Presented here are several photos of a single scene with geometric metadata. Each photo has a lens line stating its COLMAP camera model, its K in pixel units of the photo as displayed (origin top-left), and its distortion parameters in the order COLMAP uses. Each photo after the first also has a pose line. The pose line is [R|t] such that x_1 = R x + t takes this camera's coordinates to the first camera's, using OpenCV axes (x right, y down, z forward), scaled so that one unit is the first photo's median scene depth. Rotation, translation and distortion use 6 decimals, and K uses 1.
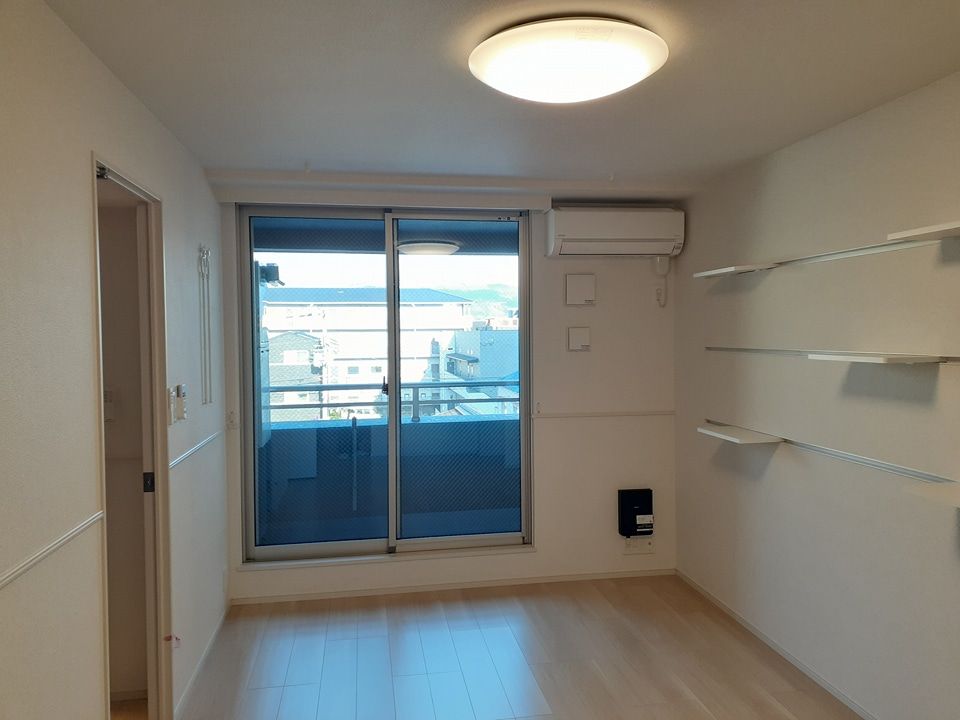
lens RADIAL K [[721.8, 0, 480.0], [0, 721.8, 360.0], [0, 0, 1]] dist [0.062728, -0.002131]
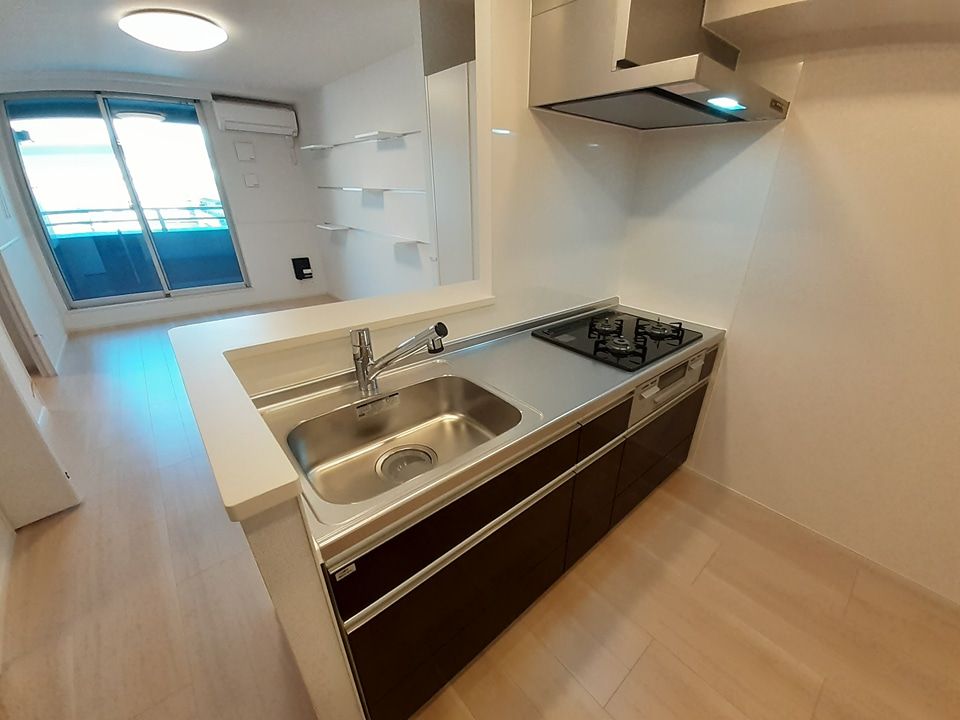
lens RADIAL K [[380.9, 0, 510.9], [0, 380.9, 377.0], [0, 0, 1]] dist [0.000263, -0.004826]
pose [[0.837748, -0.217300, 0.500958, 0.095761], [-0.006427, 0.913423, 0.406962, 0.035412], [-0.546019, -0.344151, 0.763822, -0.377985]]
